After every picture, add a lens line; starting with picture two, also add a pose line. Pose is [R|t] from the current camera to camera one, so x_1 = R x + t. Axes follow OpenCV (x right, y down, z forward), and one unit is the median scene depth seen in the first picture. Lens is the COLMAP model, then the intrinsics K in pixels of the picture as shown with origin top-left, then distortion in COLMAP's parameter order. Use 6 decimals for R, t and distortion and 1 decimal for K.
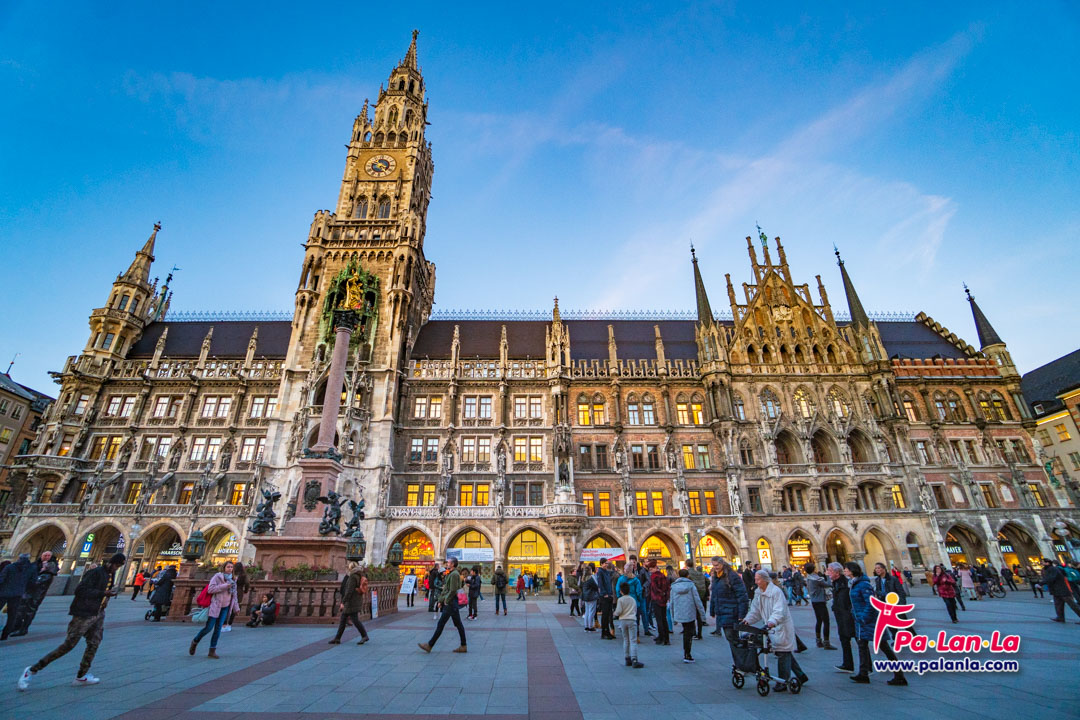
lens RADIAL K [[480.9, 0, 534.0], [0, 480.9, 364.6], [0, 0, 1]] dist [-0.067051, 0.028145]
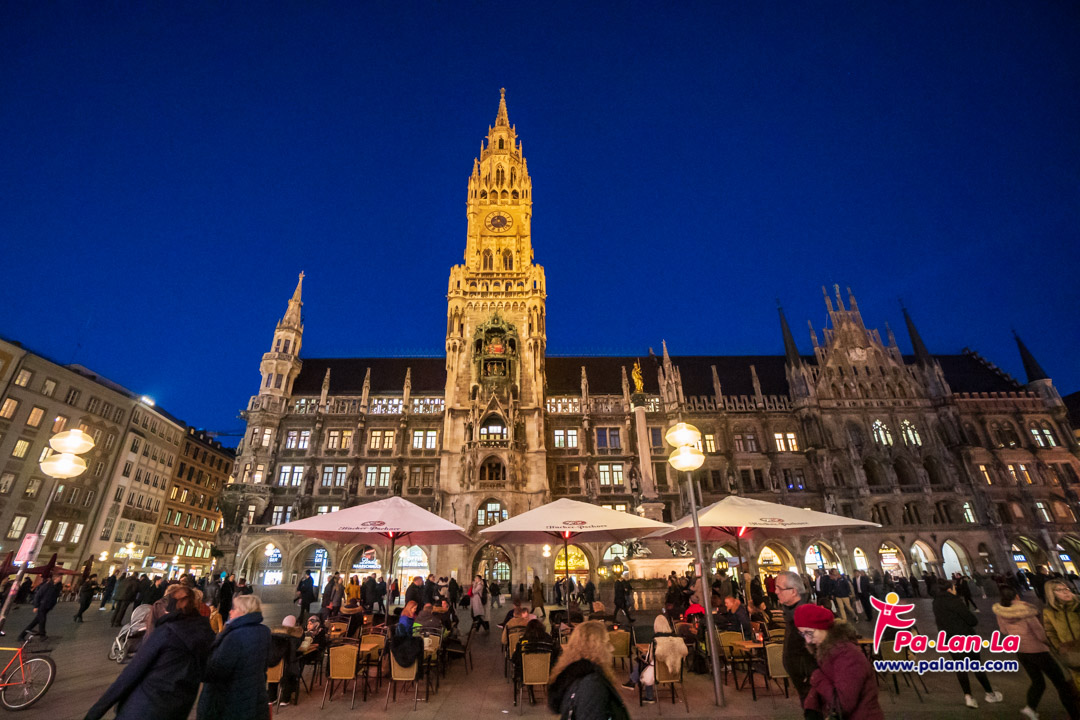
lens RADIAL K [[480.9, 0, 534.0], [0, 480.9, 364.6], [0, 0, 1]] dist [-0.067051, 0.028145]
pose [[0.999984, -0.004630, -0.003277, -0.295148], [0.004577, 0.999862, -0.015999, -0.073031], [0.003351, 0.015984, 0.999867, -0.175832]]
